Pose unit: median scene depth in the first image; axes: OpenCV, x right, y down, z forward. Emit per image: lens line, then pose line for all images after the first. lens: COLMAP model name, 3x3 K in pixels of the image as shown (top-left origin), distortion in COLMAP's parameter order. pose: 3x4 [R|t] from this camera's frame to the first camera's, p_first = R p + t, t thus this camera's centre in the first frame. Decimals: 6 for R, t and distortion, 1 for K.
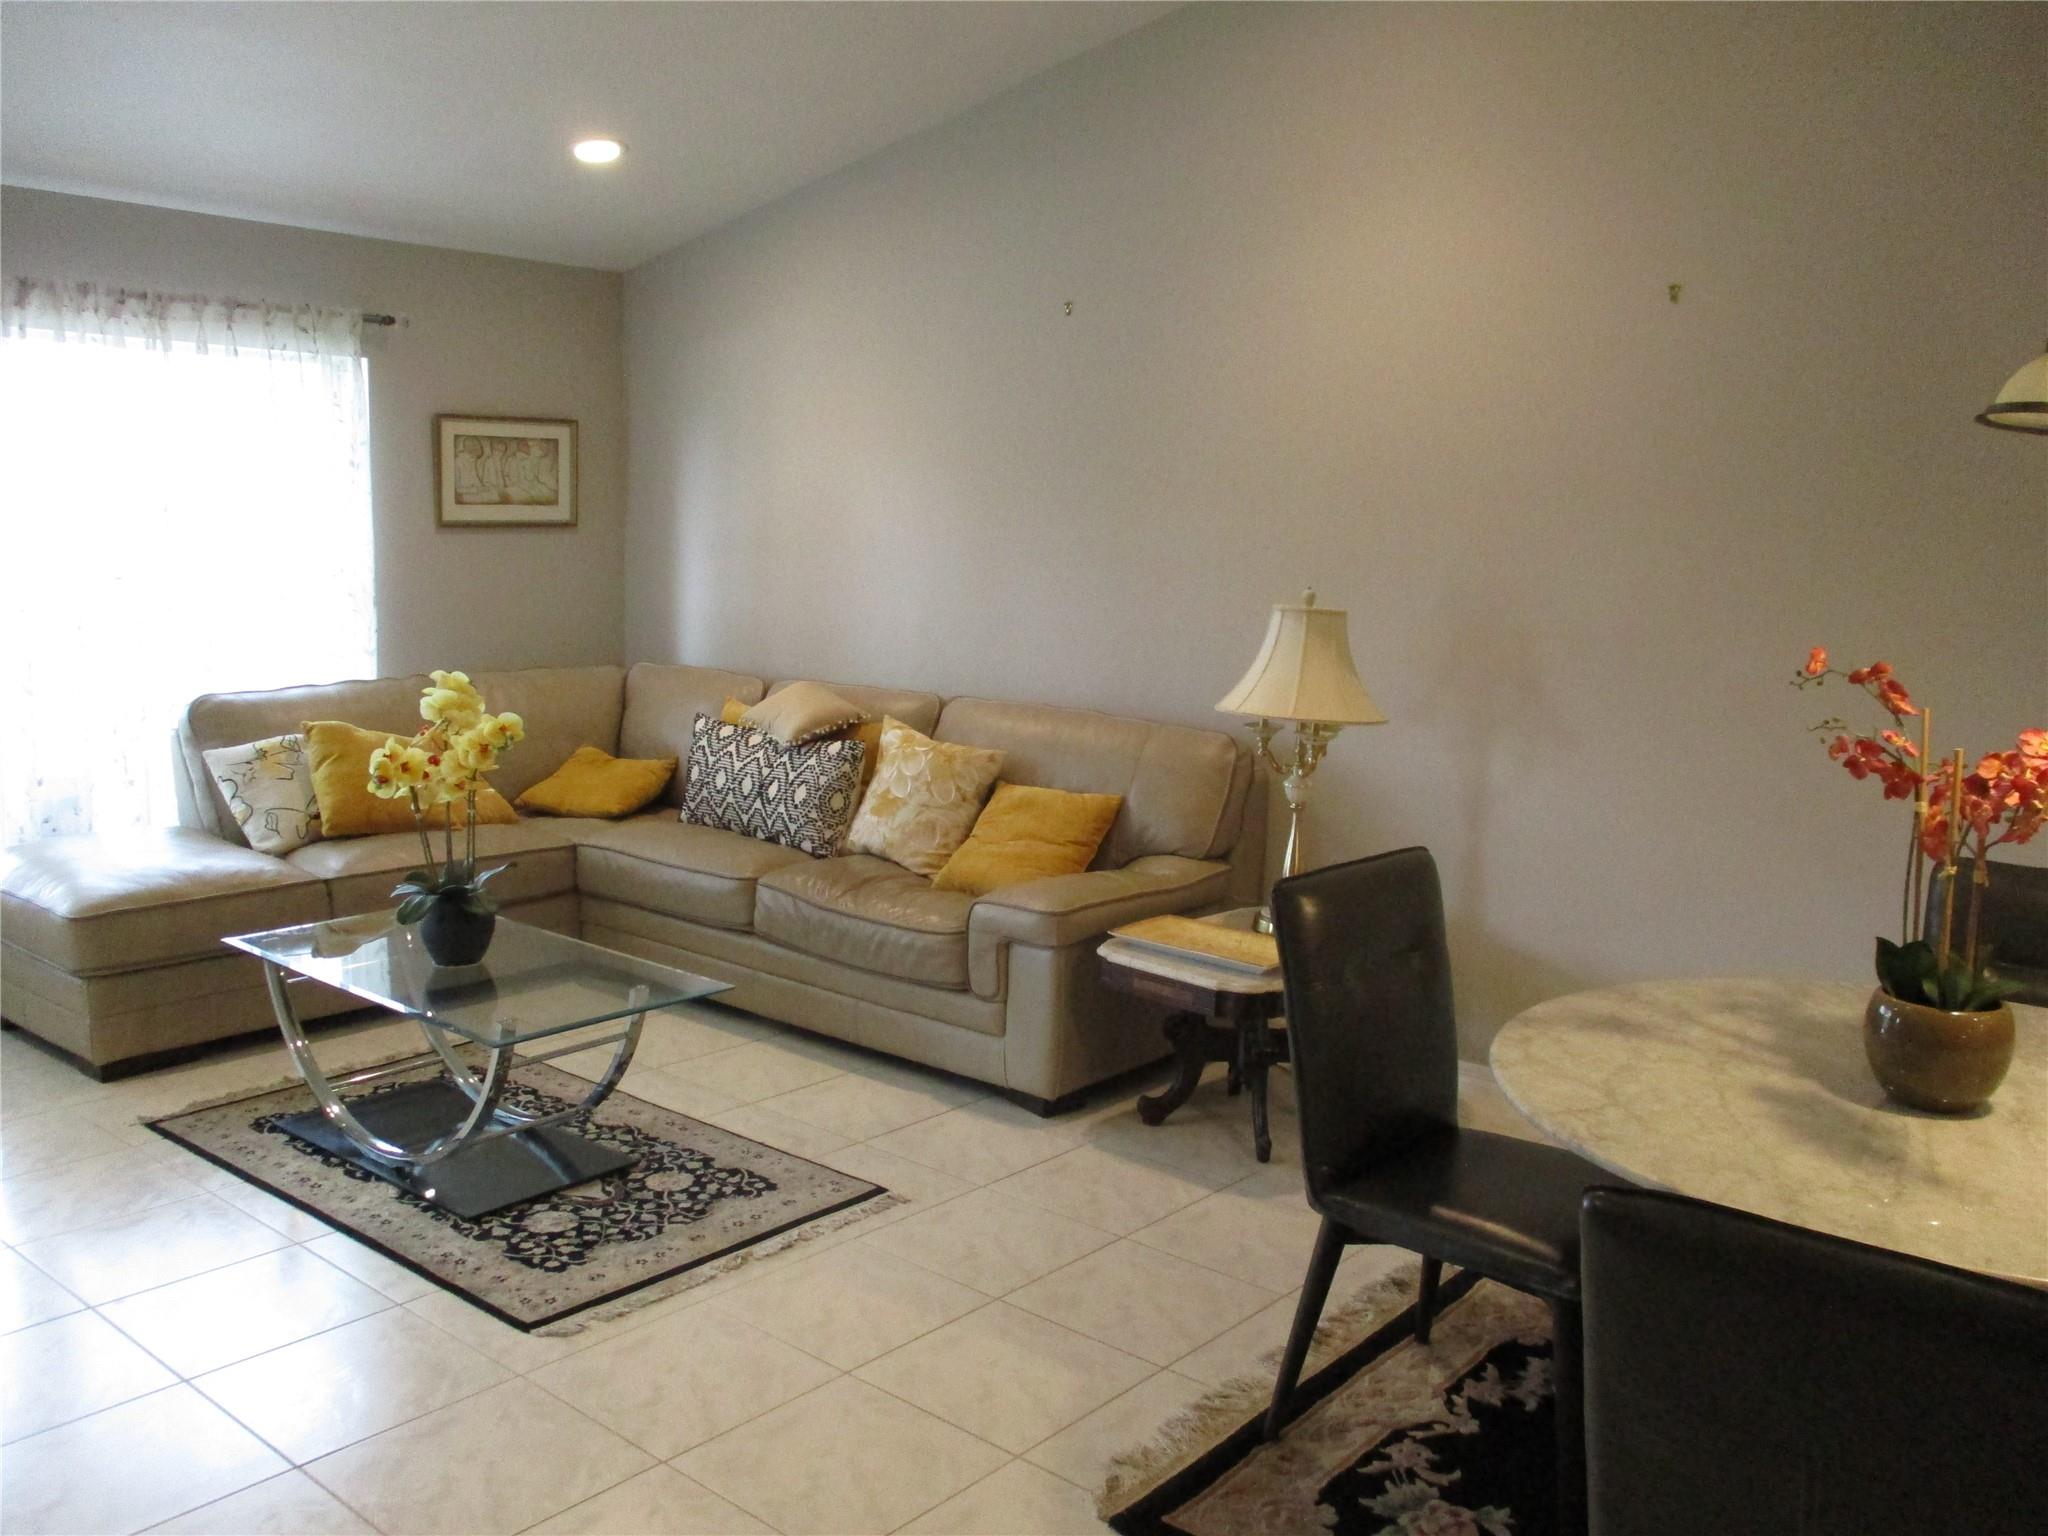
lens RADIAL K [[1714.4, 0, 1030.0], [0, 1714.4, 766.2], [0, 0, 1]] dist [-0.028263, 0.015183]
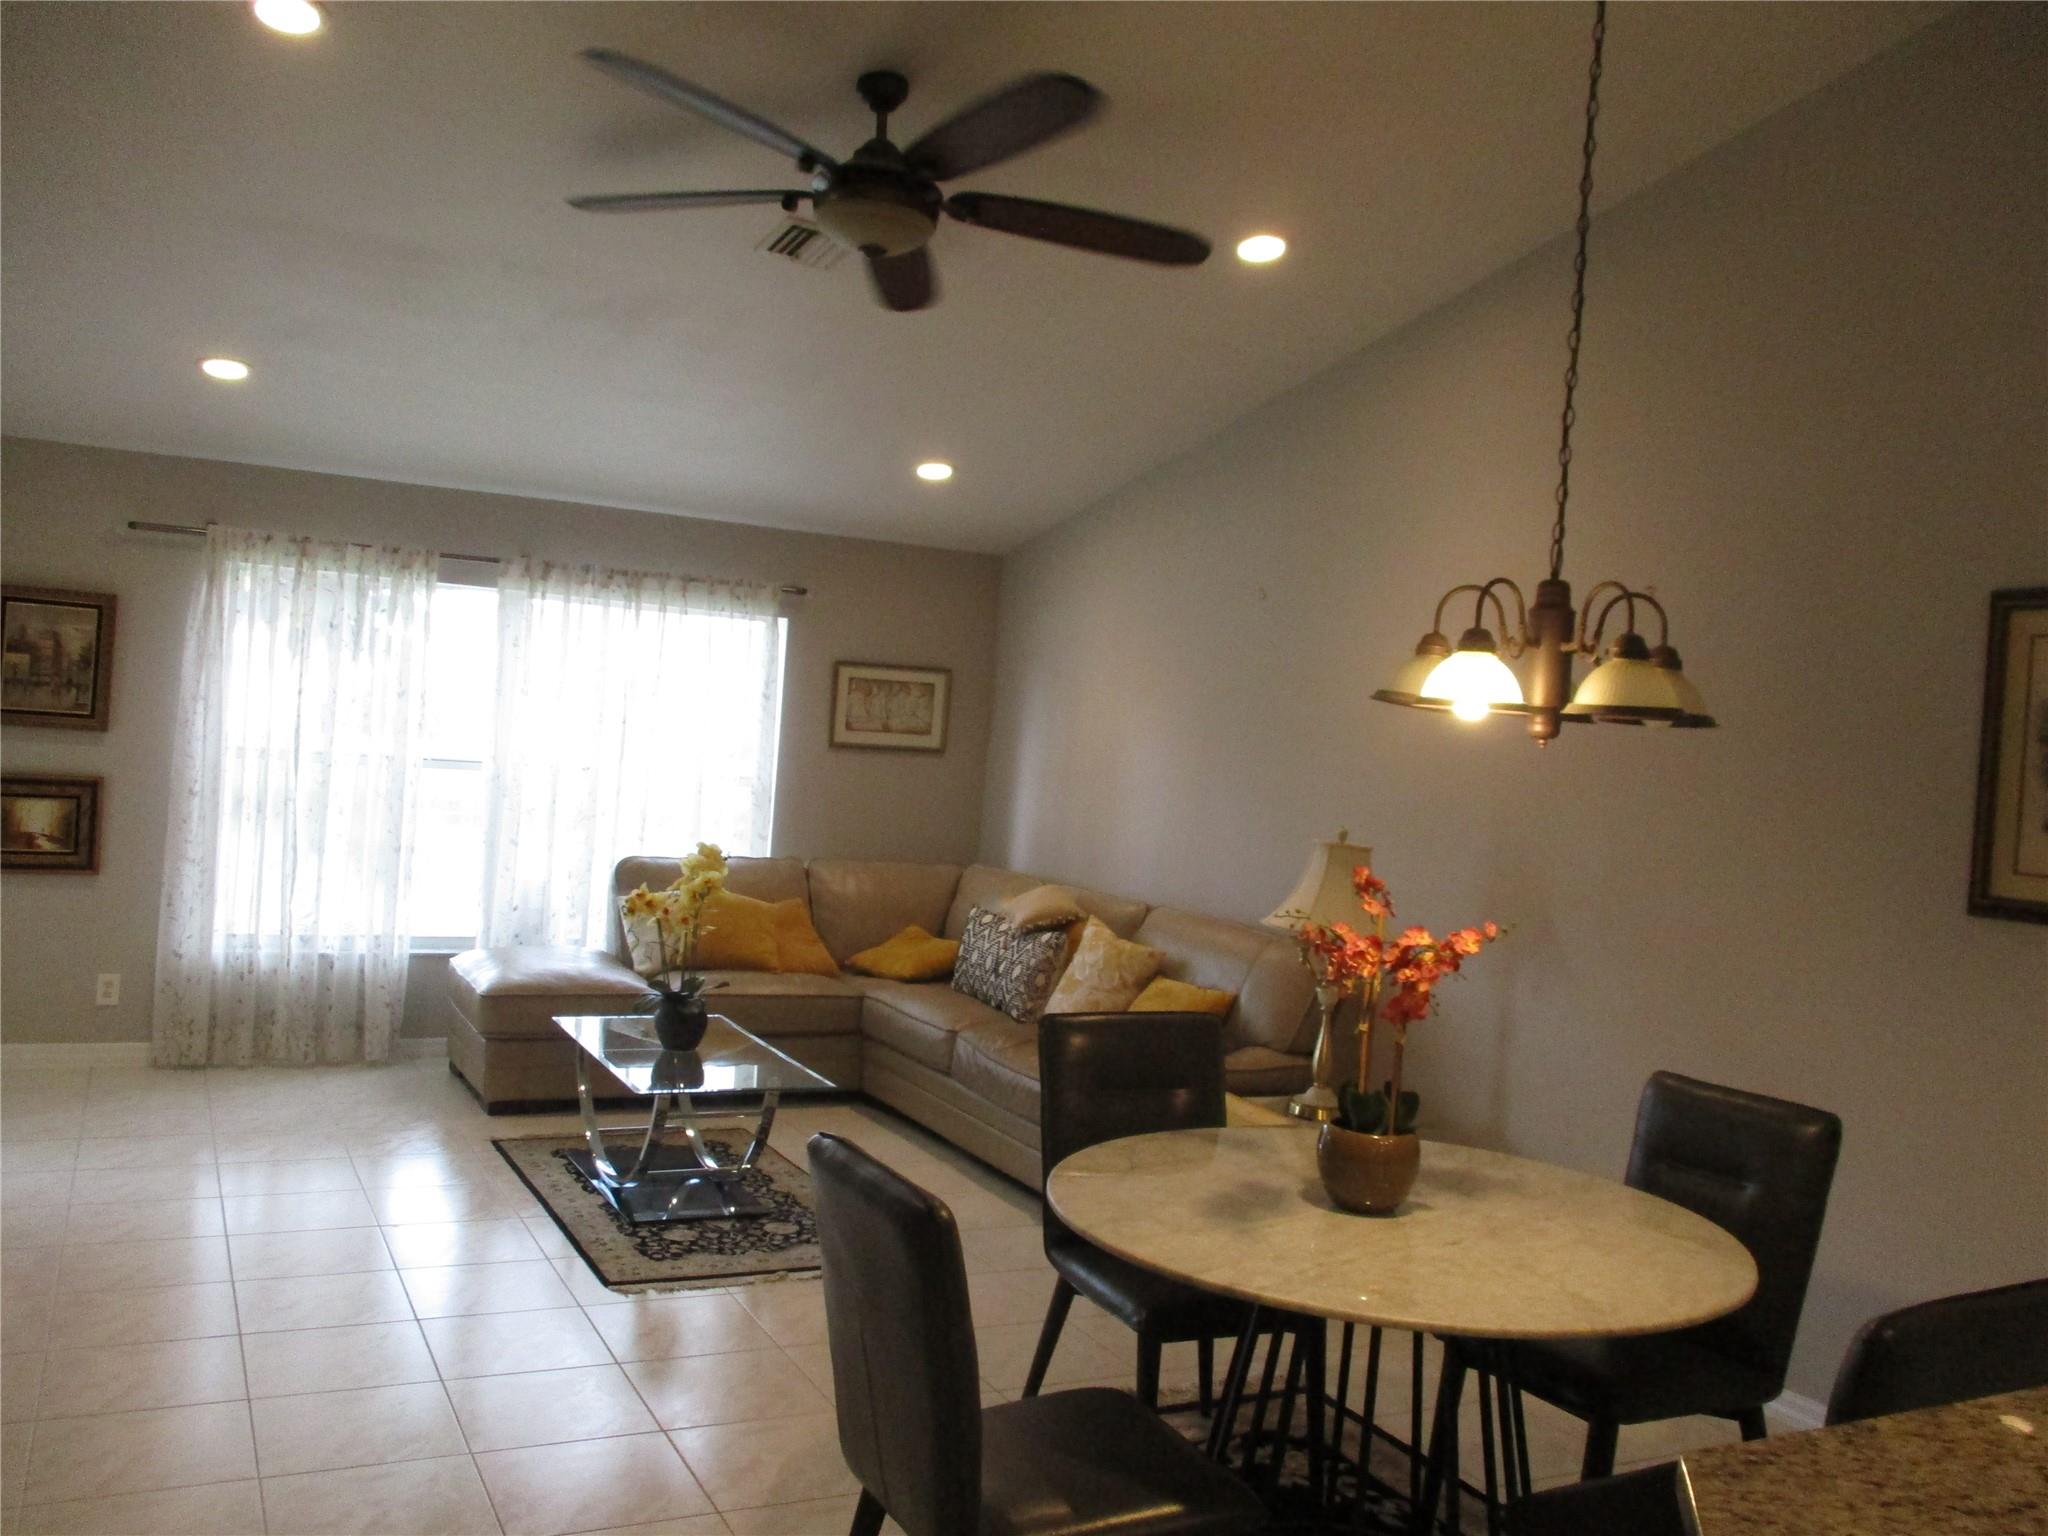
lens RADIAL K [[1714.4, 0, 1021.4], [0, 1714.4, 751.7], [0, 0, 1]] dist [-0.028263, 0.015183]
pose [[0.923703, 0.050633, -0.379750, 0.335531], [-0.107910, 0.985481, -0.131083, 0.021992], [0.367599, 0.162061, 0.915755, -0.163107]]
